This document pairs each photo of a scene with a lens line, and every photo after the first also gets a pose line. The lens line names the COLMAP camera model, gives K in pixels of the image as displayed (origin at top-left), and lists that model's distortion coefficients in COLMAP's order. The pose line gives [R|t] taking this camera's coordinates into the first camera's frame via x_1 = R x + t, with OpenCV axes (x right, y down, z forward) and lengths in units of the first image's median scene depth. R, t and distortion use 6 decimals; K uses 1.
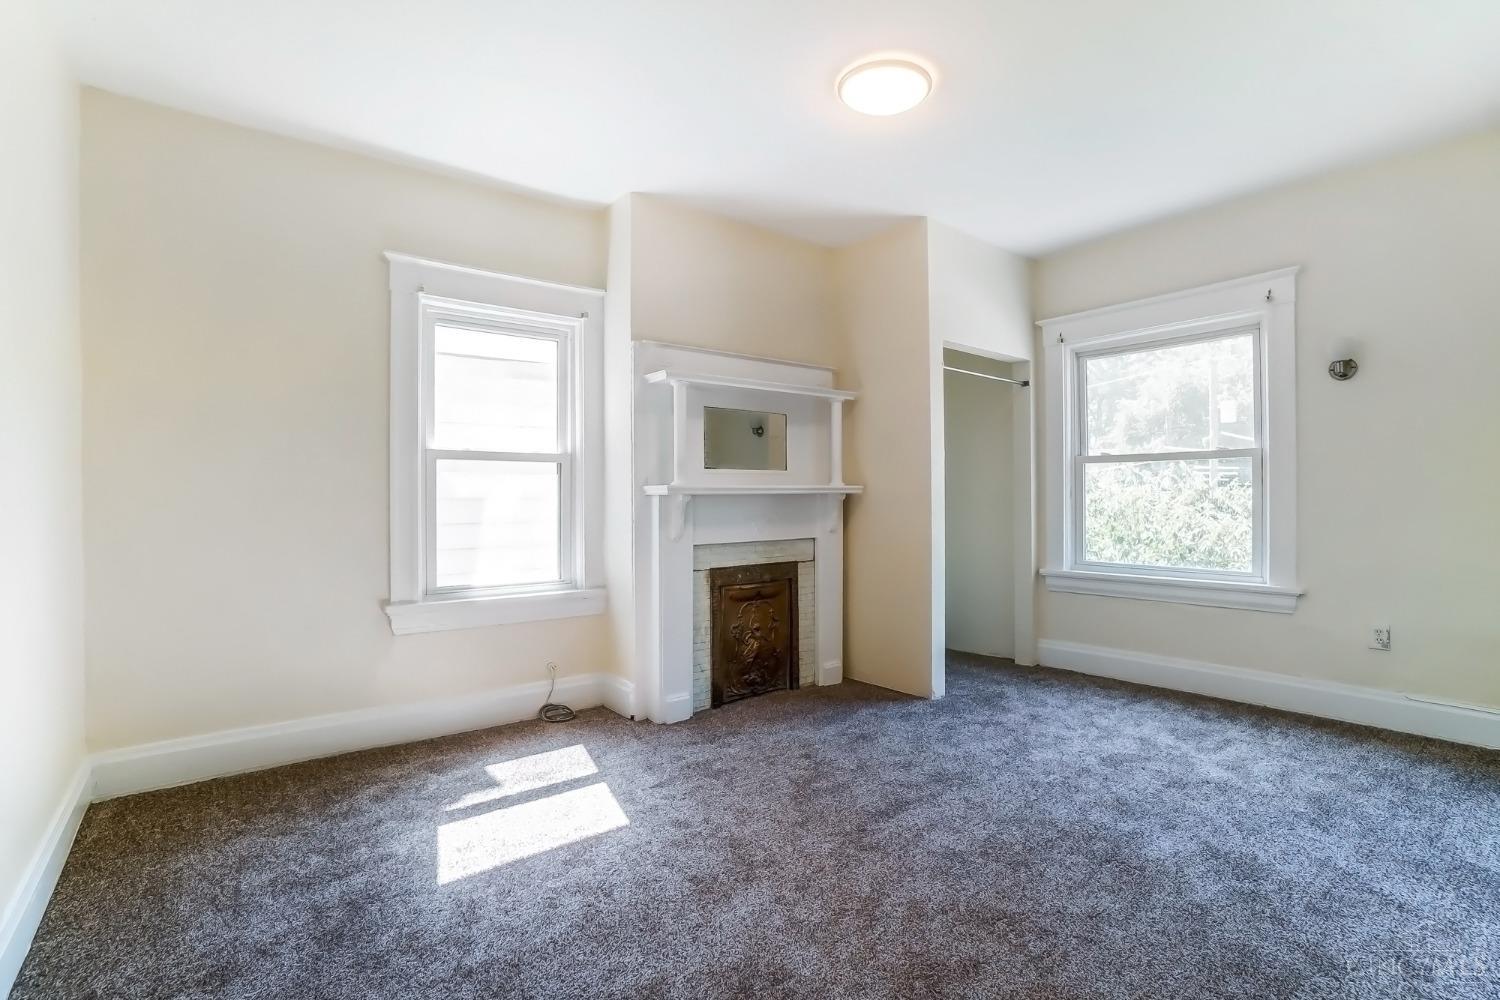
lens RADIAL K [[685.8, 0, 749.4], [0, 685.8, 496.3], [0, 0, 1]] dist [-0.023961, -0.000228]
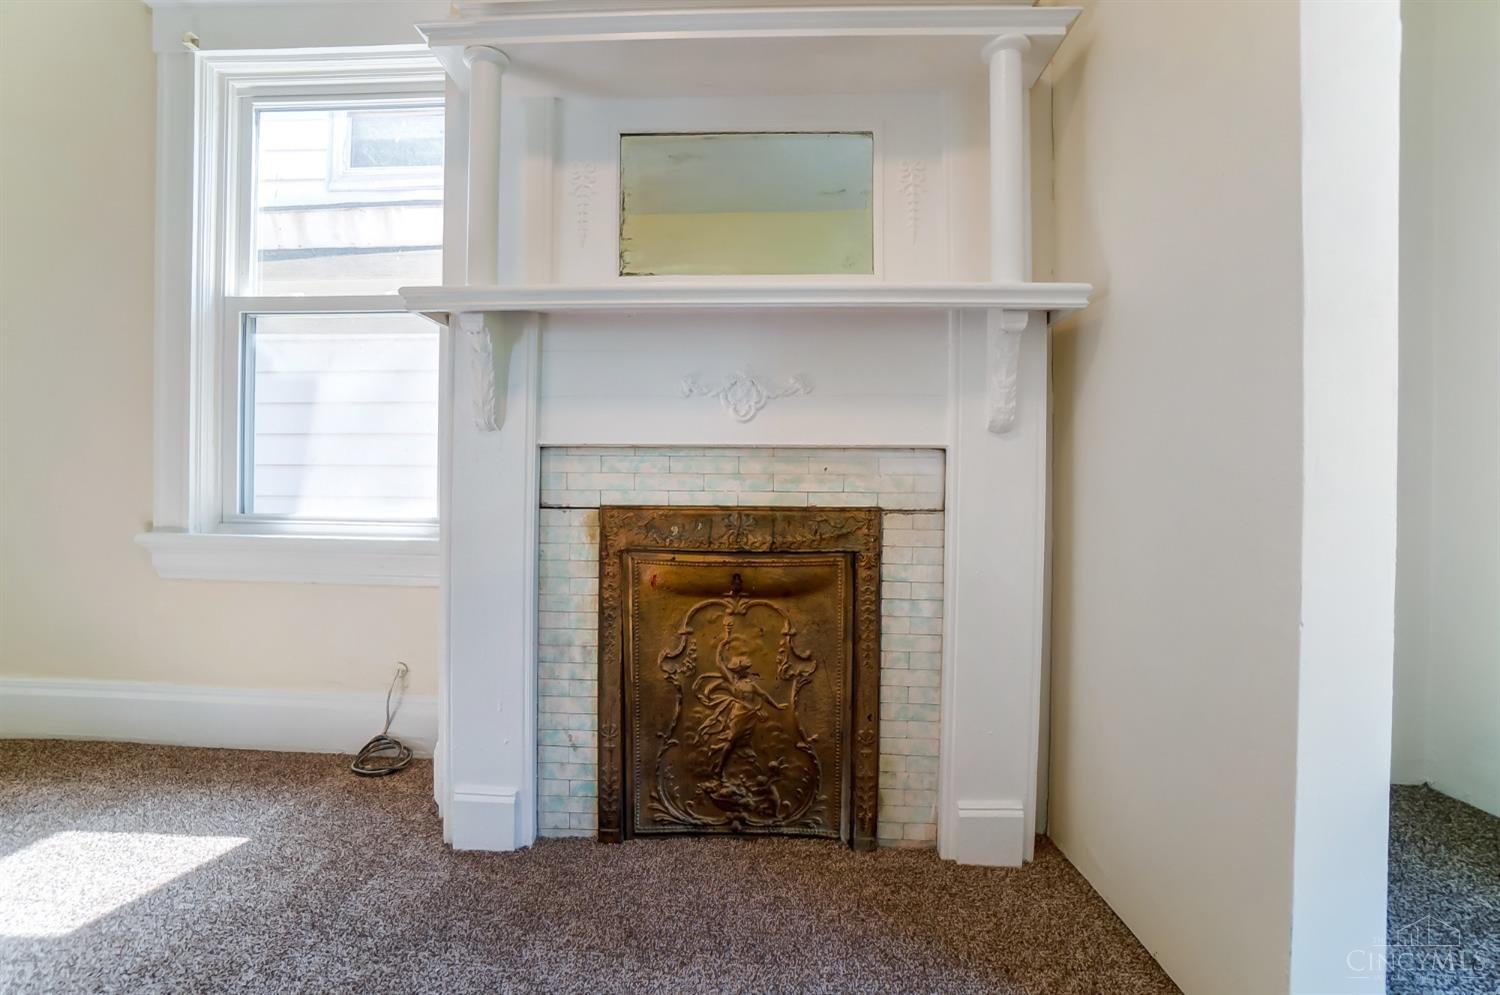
lens RADIAL K [[685.8, 0, 750.2], [0, 685.8, 501.8], [0, 0, 1]] dist [-0.023961, -0.000228]
pose [[0.762736, 0.022162, -0.646330, 0.267337], [-0.012451, 0.999731, 0.019587, 0.088909], [0.646590, -0.006893, 0.762807, 0.705307]]
